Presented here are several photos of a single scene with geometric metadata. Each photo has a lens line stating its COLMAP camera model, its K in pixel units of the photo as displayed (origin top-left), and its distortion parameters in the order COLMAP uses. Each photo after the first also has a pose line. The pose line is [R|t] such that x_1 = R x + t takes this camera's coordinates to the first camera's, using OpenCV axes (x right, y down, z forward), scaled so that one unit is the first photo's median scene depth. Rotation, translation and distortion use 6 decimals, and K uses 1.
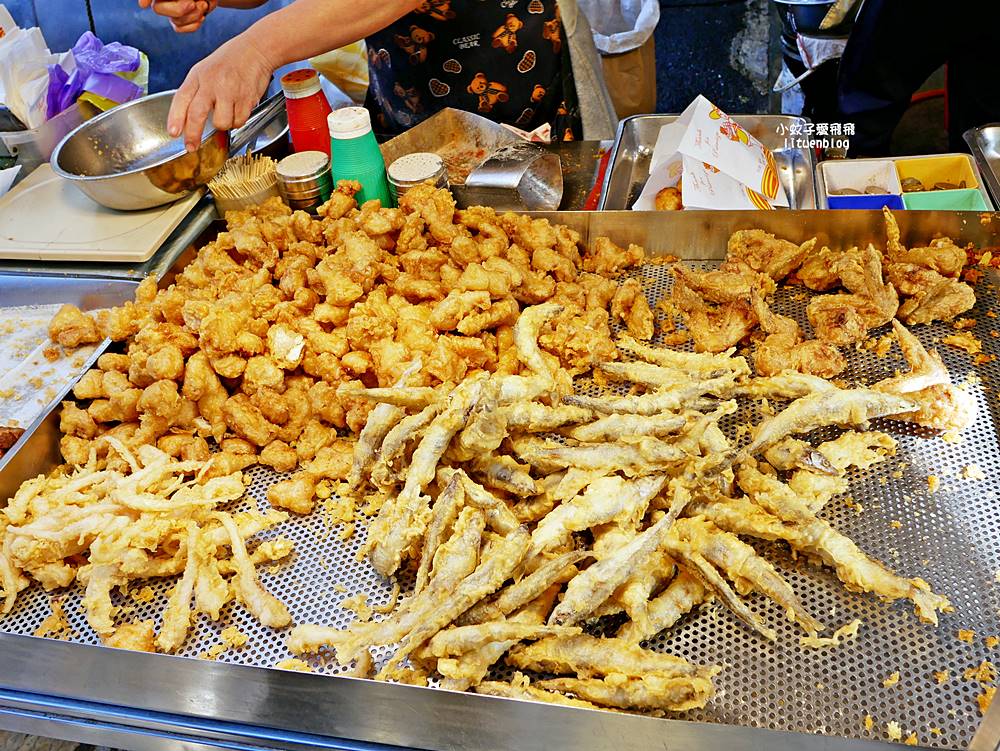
lens RADIAL K [[954.3, 0, 504.0], [0, 954.3, 365.0], [0, 0, 1]] dist [-0.034523, 0.000000]
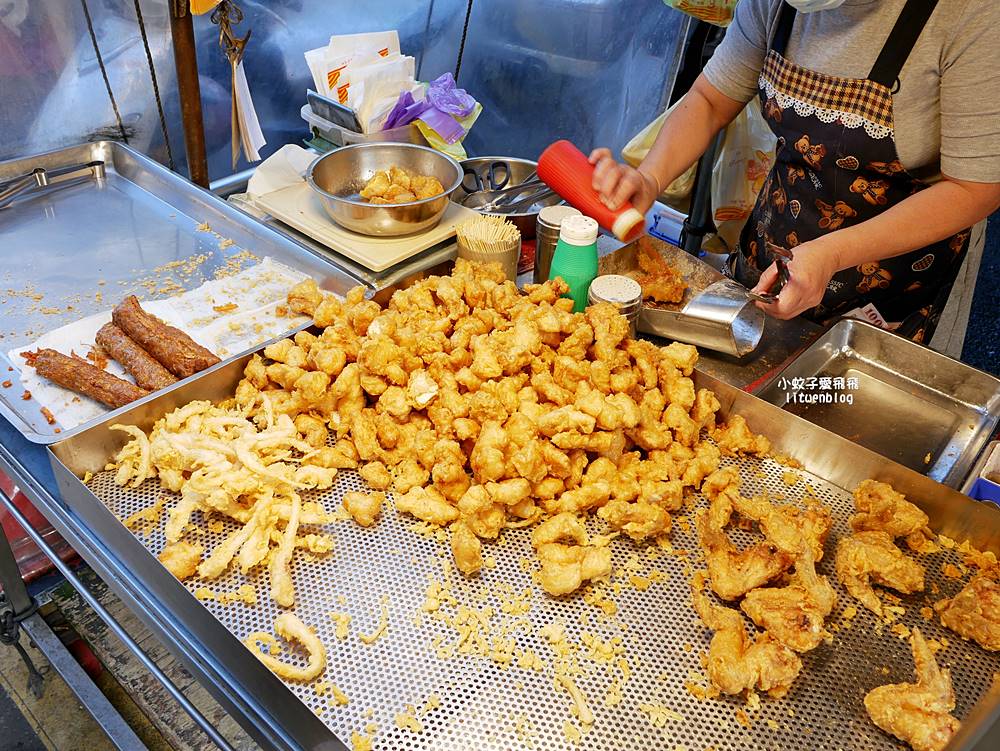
lens RADIAL K [[870.6, 0, 490.1], [0, 870.6, 357.3], [0, 0, 1]] dist [-0.044252, 0.005640]
pose [[0.856815, 0.409645, -0.313144, 0.180460], [-0.423351, 0.905584, 0.026295, -0.131433], [0.294350, 0.110040, 0.949342, 0.001228]]
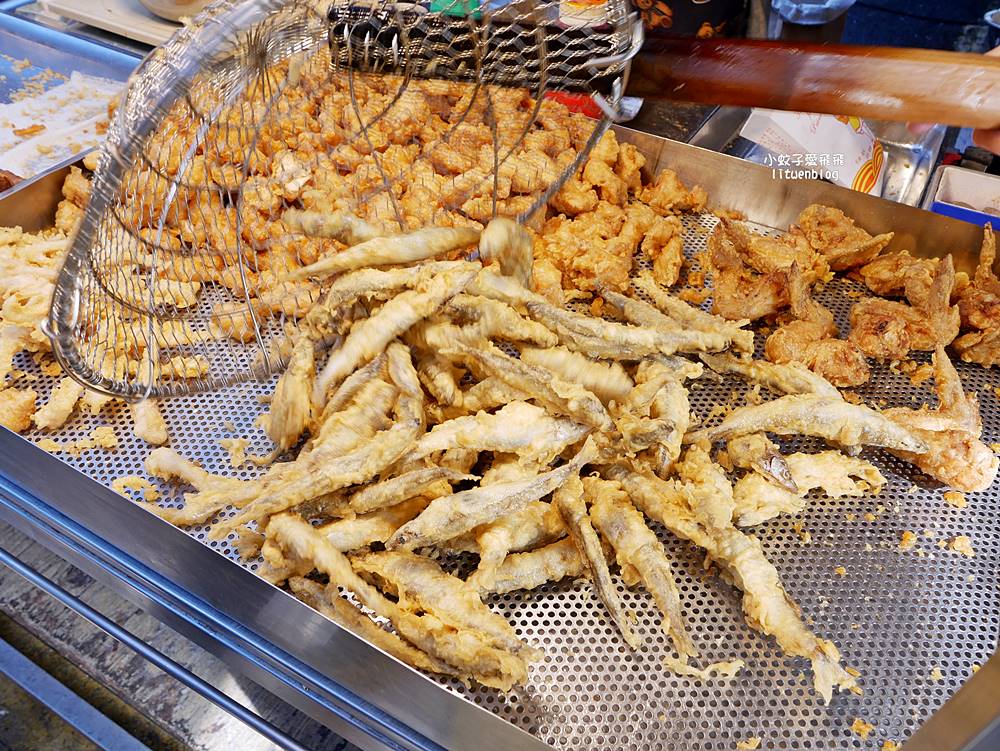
lens RADIAL K [[870.6, 0, 494.8], [0, 870.6, 369.9], [0, 0, 1]] dist [-0.044252, 0.005640]
pose [[0.939059, 0.316411, -0.134357, 0.152790], [-0.303719, 0.946754, 0.106828, 0.011375], [0.161004, -0.059511, 0.985158, 0.191231]]
